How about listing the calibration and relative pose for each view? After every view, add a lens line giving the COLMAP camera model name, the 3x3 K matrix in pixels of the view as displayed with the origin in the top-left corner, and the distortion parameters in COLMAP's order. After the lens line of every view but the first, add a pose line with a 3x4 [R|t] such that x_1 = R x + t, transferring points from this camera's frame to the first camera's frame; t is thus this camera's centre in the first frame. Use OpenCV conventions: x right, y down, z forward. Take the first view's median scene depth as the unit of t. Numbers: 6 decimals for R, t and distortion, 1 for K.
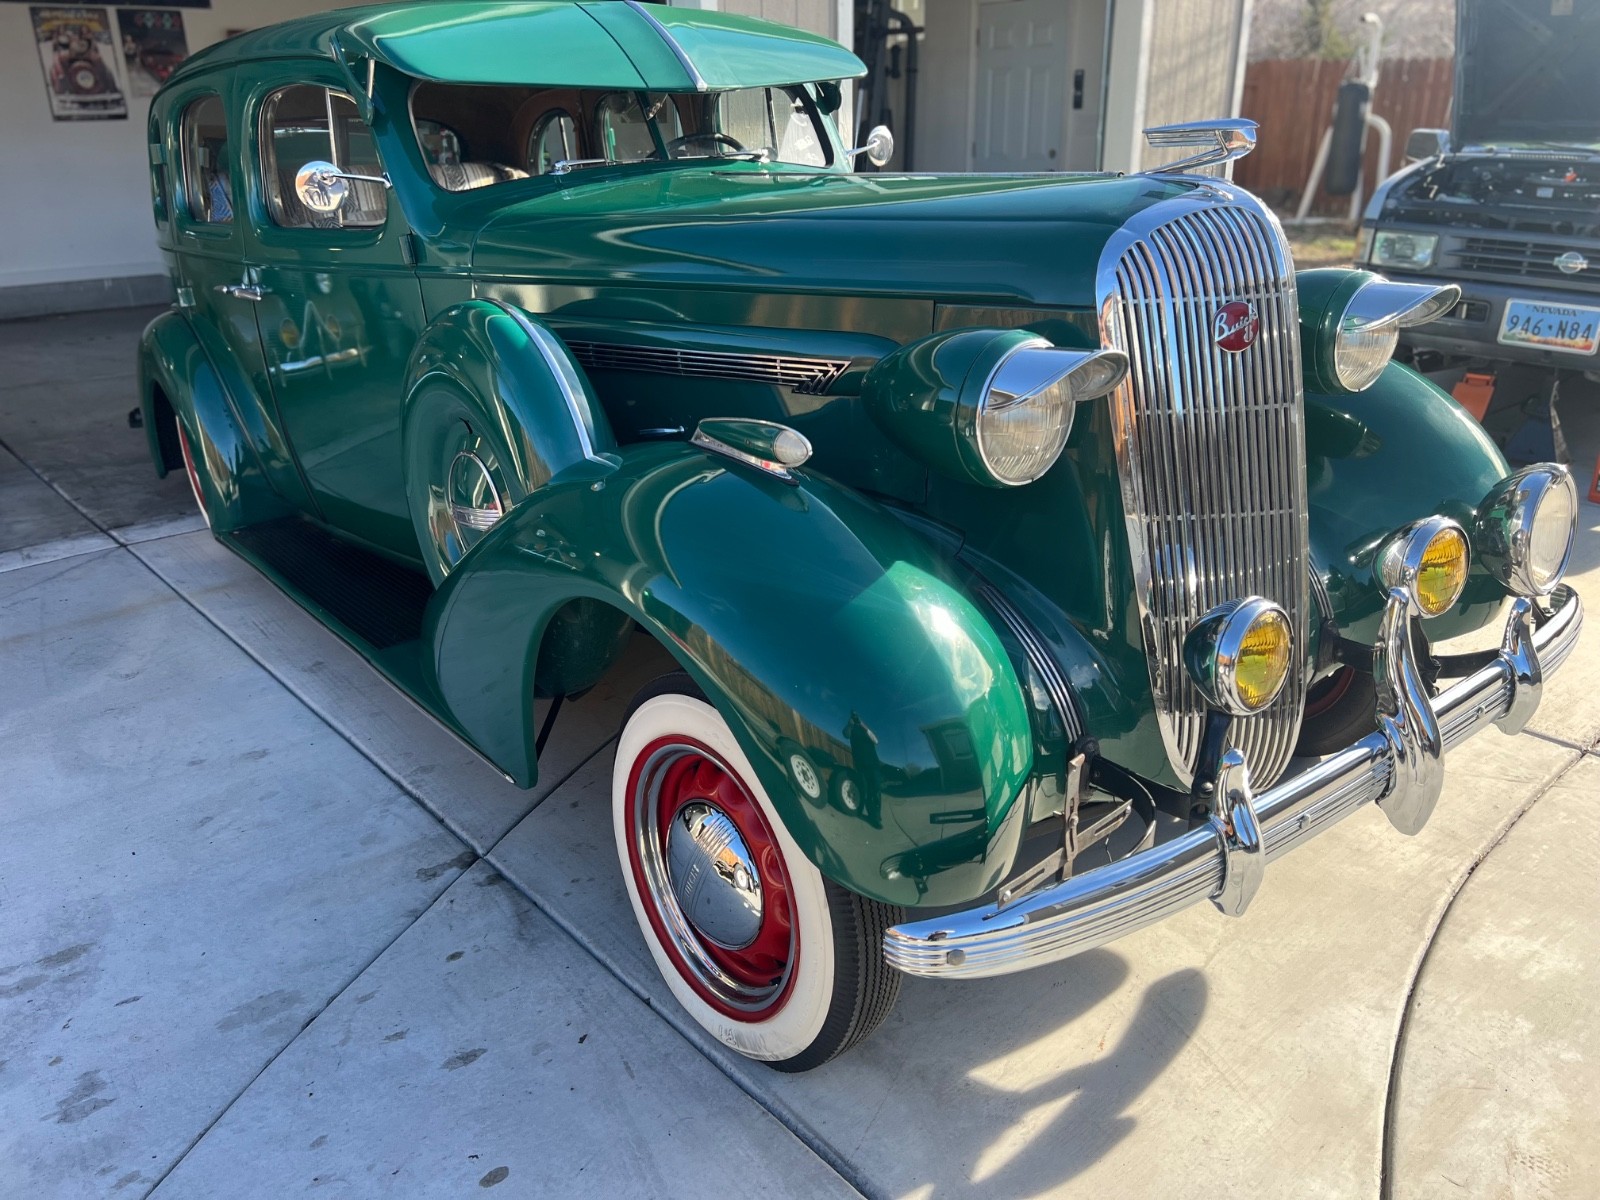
lens RADIAL K [[1186.5, 0, 800.0], [0, 1186.5, 600.0], [0, 0, 1]] dist [0.047529, -0.052021]
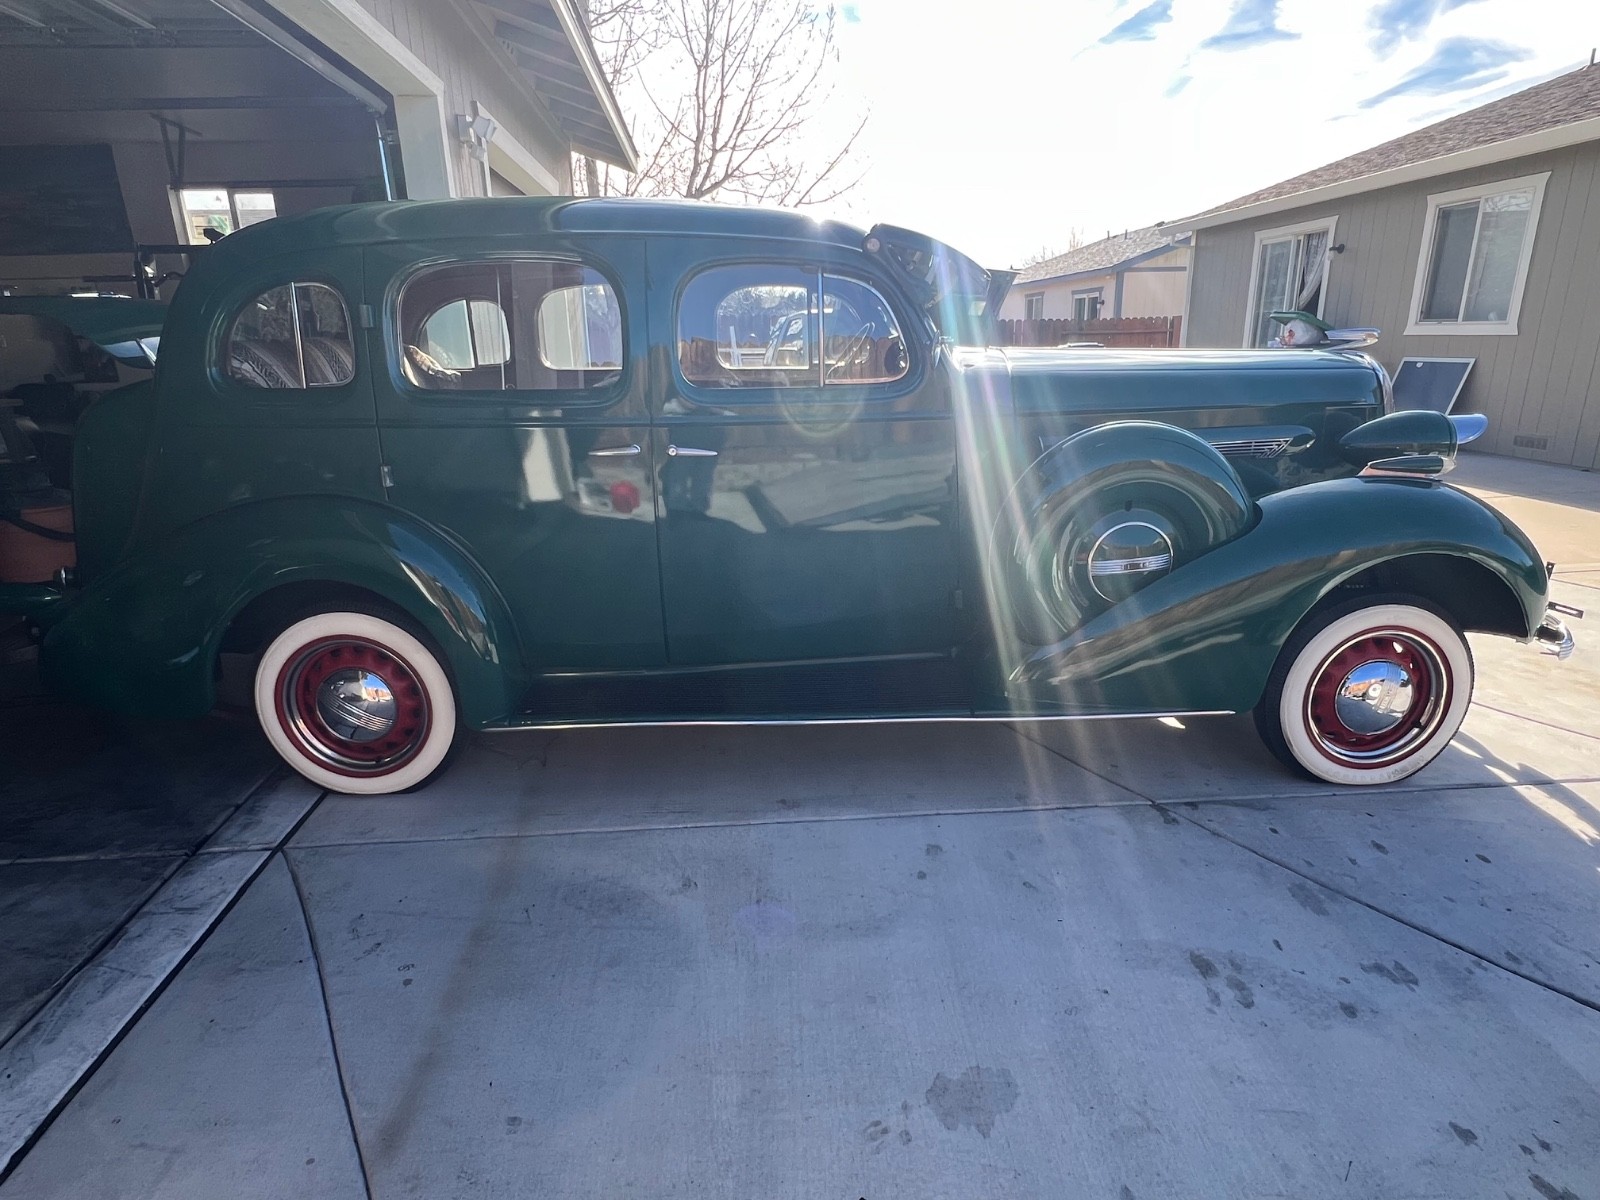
lens RADIAL K [[875.7, 0, 801.4], [0, 875.7, 617.3], [0, 0, 1]] dist [-0.001097, 0.000161]
pose [[0.604715, -0.237156, 0.760314, -1.487424], [0.307388, 0.950168, 0.051895, -0.223208], [-0.734733, 0.202330, 0.647480, 0.655967]]
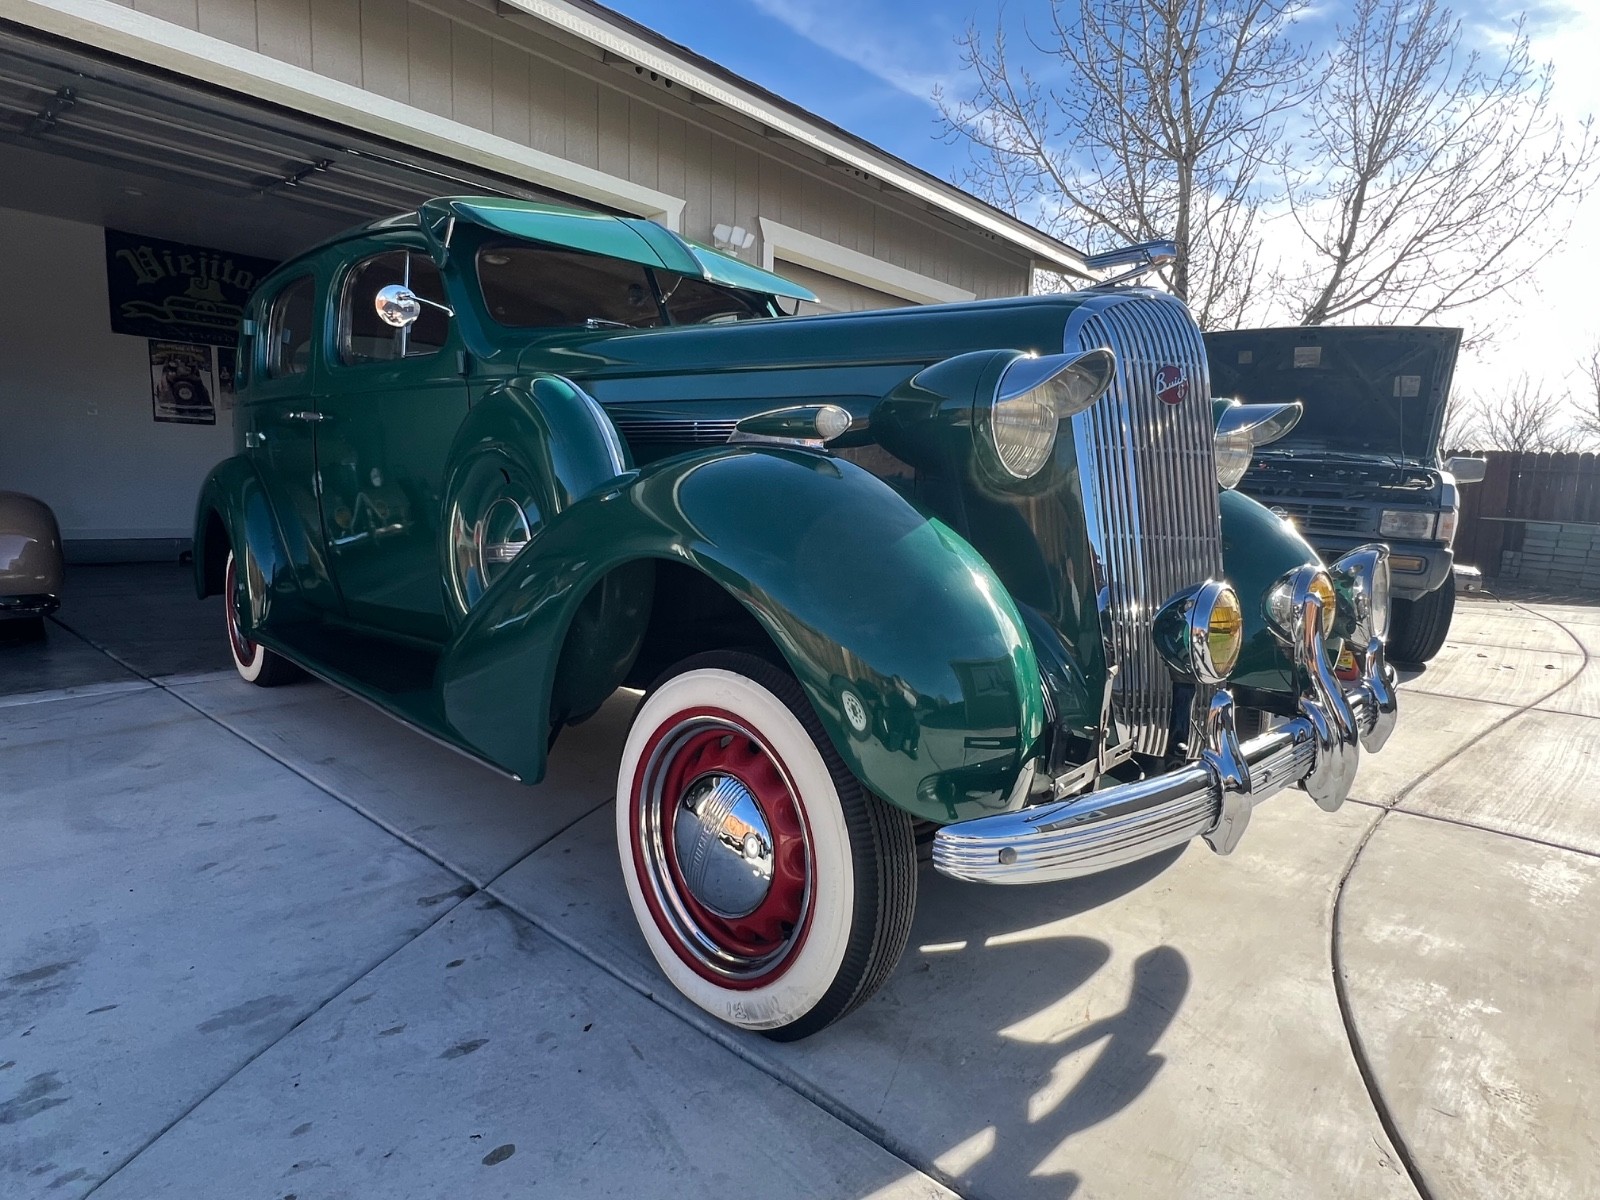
lens RADIAL K [[875.7, 0, 801.4], [0, 875.7, 617.3], [0, 0, 1]] dist [-0.001097, 0.000161]
pose [[0.993126, 0.023108, 0.114746, -0.088544], [0.005609, 0.969798, -0.243847, 0.196387], [-0.116915, 0.242814, 0.963002, 0.176652]]
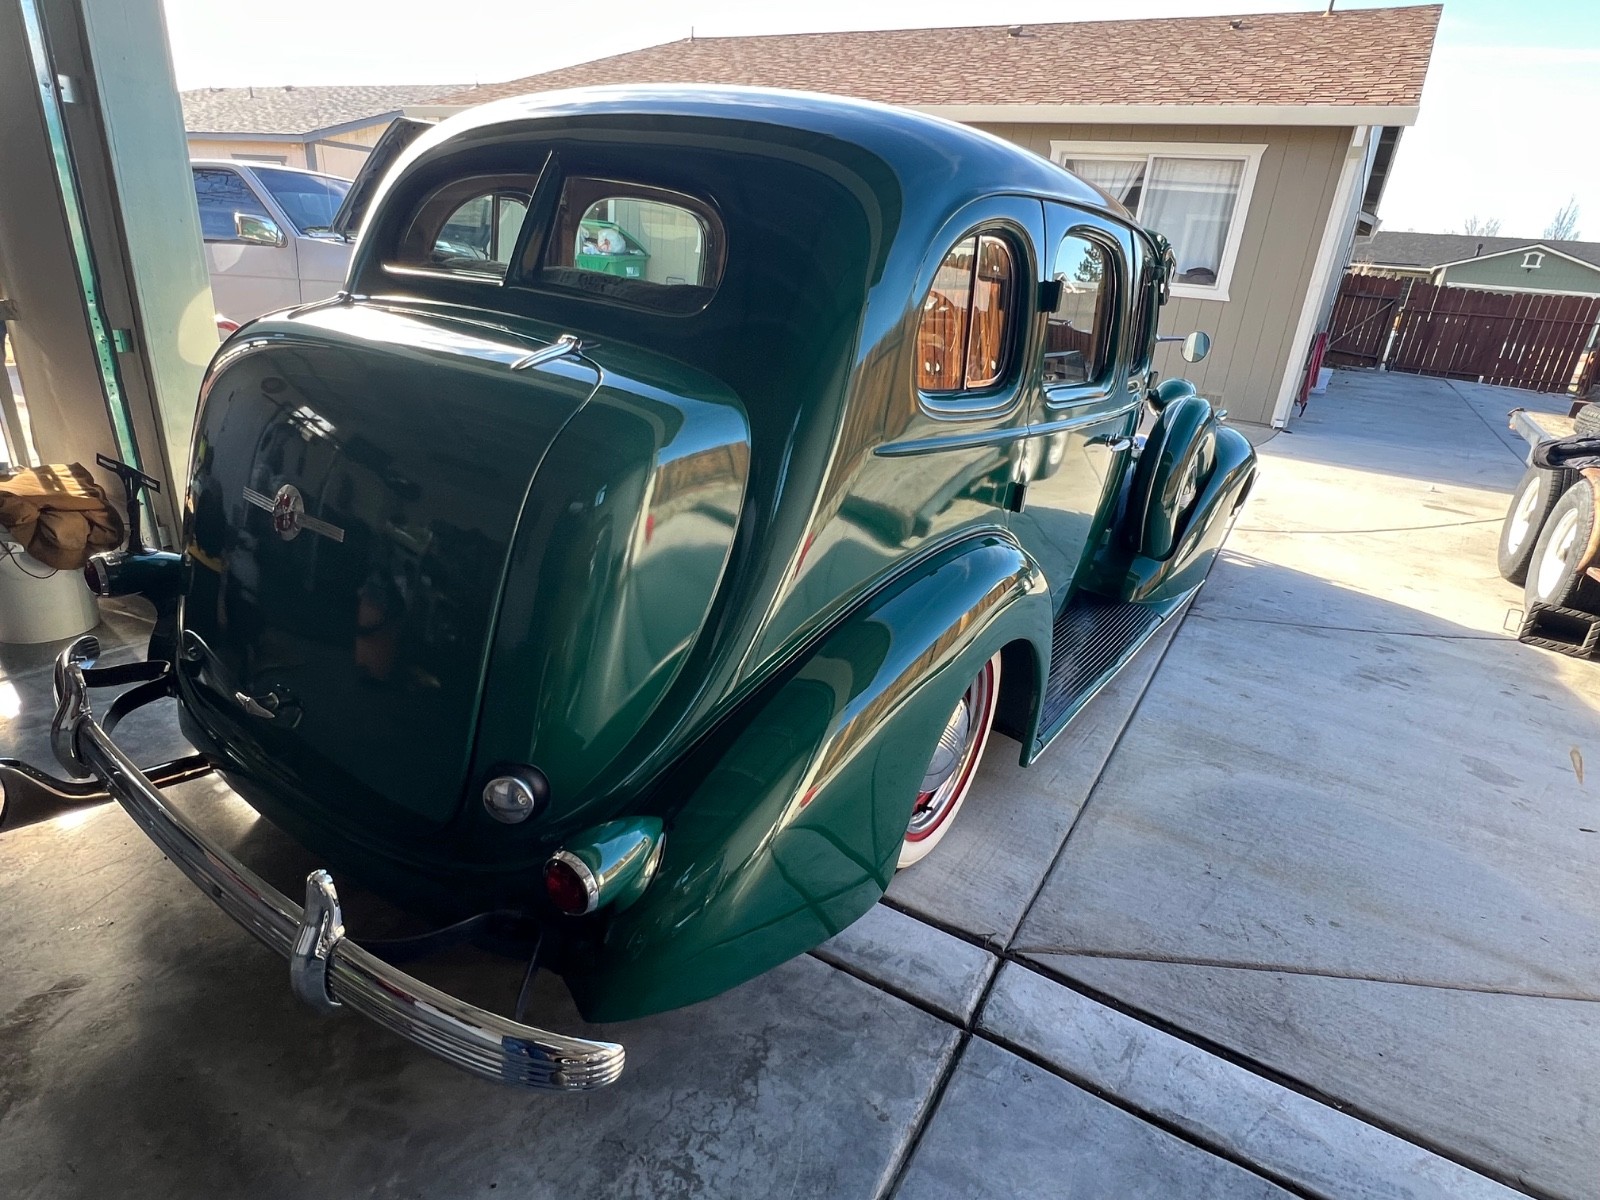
lens RADIAL K [[877.0, 0, 795.0], [0, 877.0, 603.4], [0, 0, 1]] dist [-0.004641, -0.000762]
pose [[-0.289174, -0.359023, 0.887401, -1.667932], [0.286439, 0.852082, 0.438074, -0.795656], [-0.913417, 0.380866, -0.143562, 2.130867]]
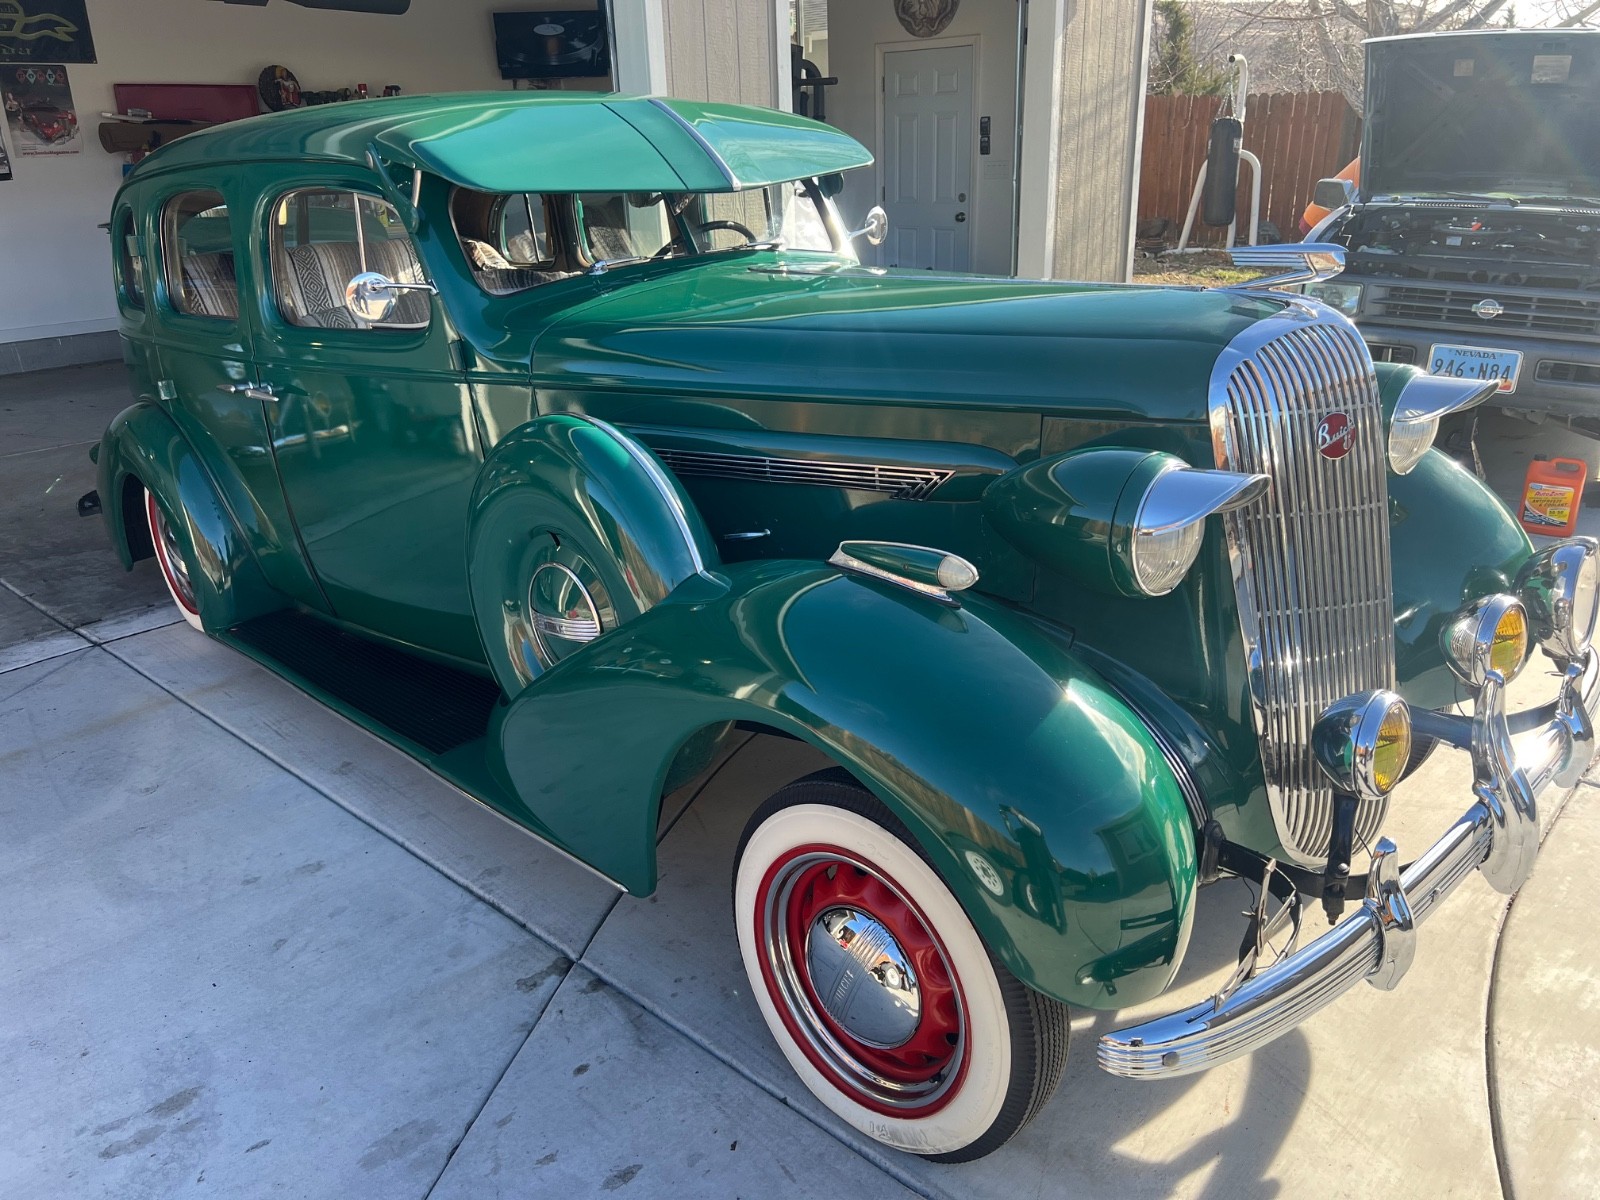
lens RADIAL K [[1186.3, 0, 793.3], [0, 1186.3, 613.3], [0, 0, 1]] dist [0.046138, -0.050292]
pose [[0.994599, -0.049861, 0.091035, -0.184568], [0.050685, 0.998692, -0.006760, -0.069920], [-0.090579, 0.011337, 0.995825, -0.021737]]
